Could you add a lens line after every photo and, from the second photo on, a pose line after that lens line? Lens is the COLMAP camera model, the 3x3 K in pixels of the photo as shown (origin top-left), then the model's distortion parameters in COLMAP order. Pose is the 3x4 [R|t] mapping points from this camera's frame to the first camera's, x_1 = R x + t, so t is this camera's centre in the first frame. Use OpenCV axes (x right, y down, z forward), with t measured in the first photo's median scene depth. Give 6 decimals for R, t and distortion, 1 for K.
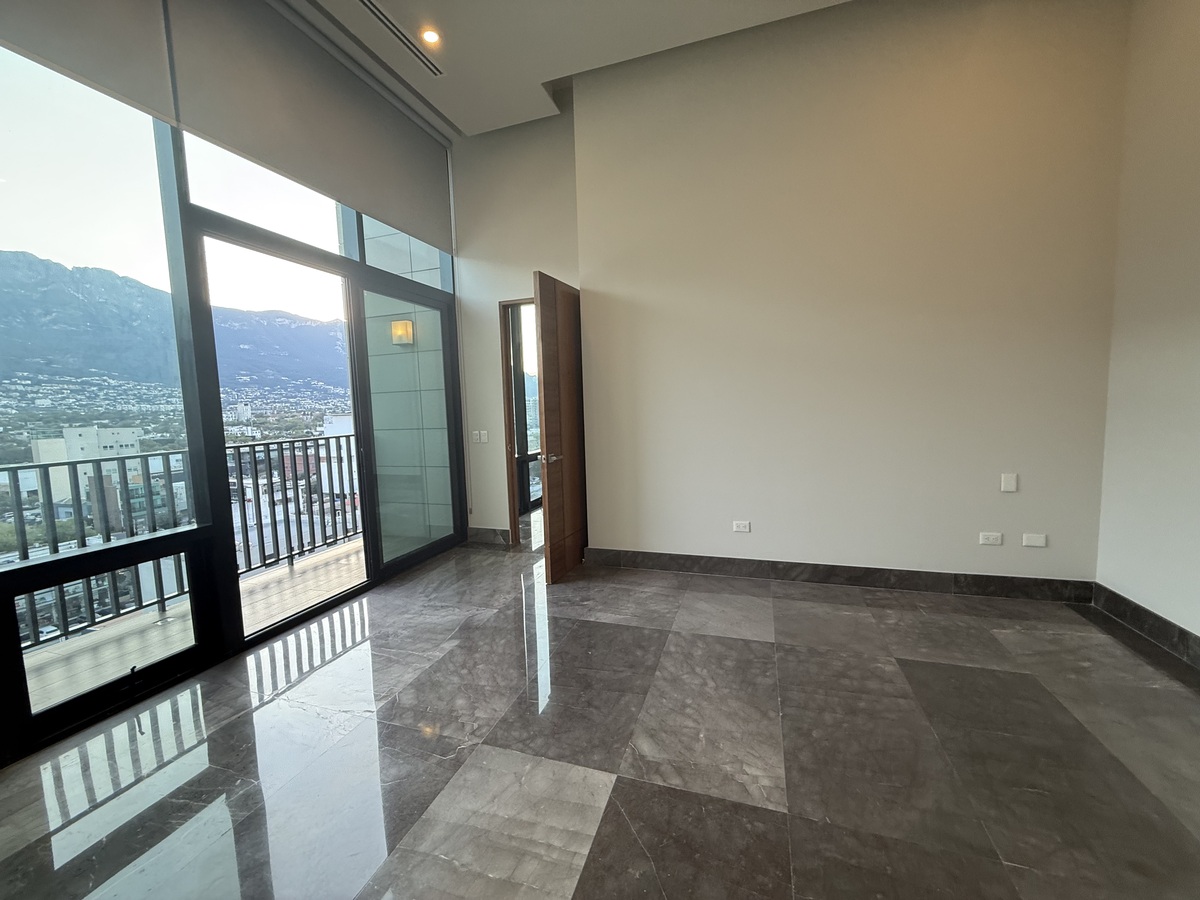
lens RADIAL K [[476.7, 0, 594.2], [0, 476.7, 454.7], [0, 0, 1]] dist [-0.000635, 0.000866]
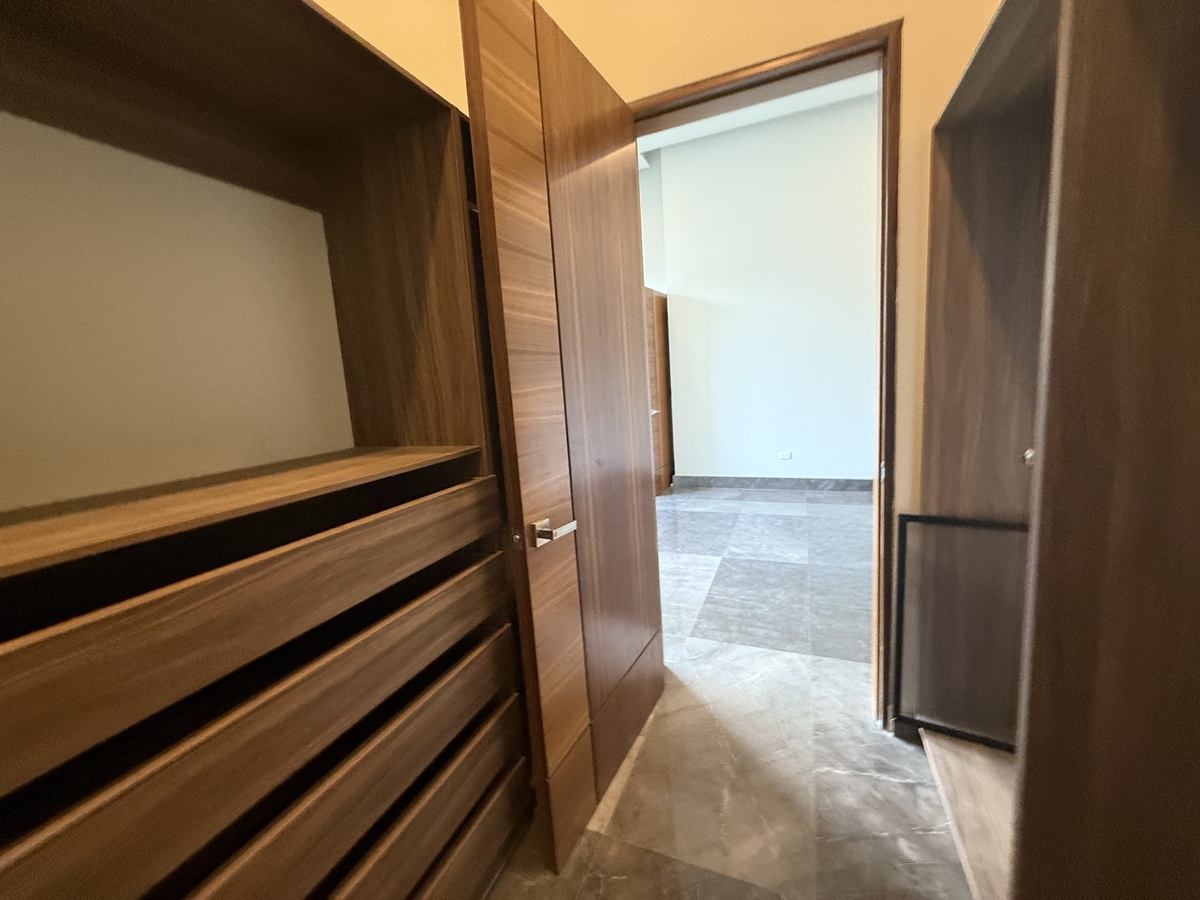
lens RADIAL K [[476.7, 0, 597.0], [0, 476.7, 449.9], [0, 0, 1]] dist [-0.000635, 0.000866]
pose [[0.996711, -0.022442, -0.077871, -0.242386], [0.025908, 0.998705, 0.043786, 0.090592], [0.076787, -0.045660, 0.996001, -0.800704]]
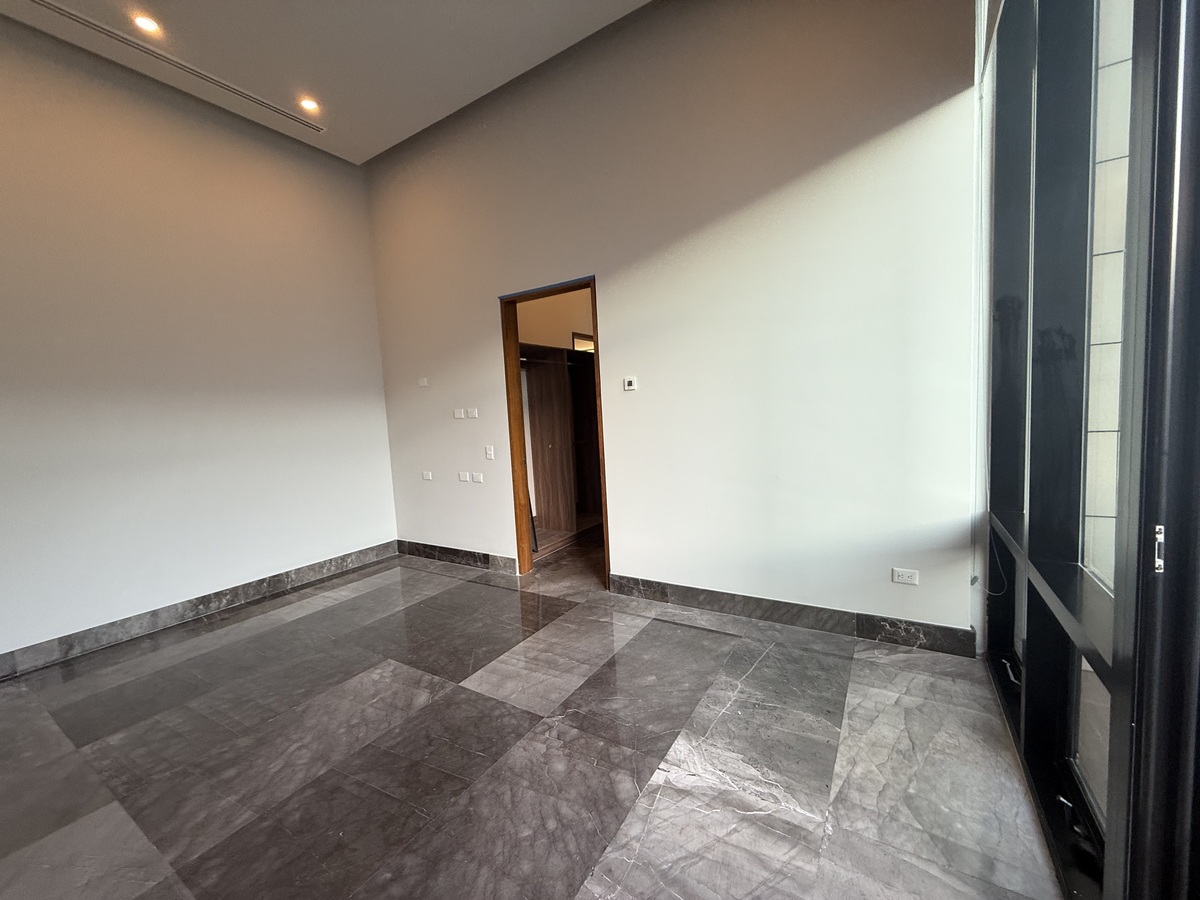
lens RADIAL K [[476.7, 0, 591.4], [0, 476.7, 446.6], [0, 0, 1]] dist [-0.000635, 0.000866]
pose [[-0.967236, 0.067806, 0.244656, -0.568388], [0.110153, 0.980326, 0.163788, -0.165617], [-0.228737, 0.185371, -0.955676, 1.657151]]
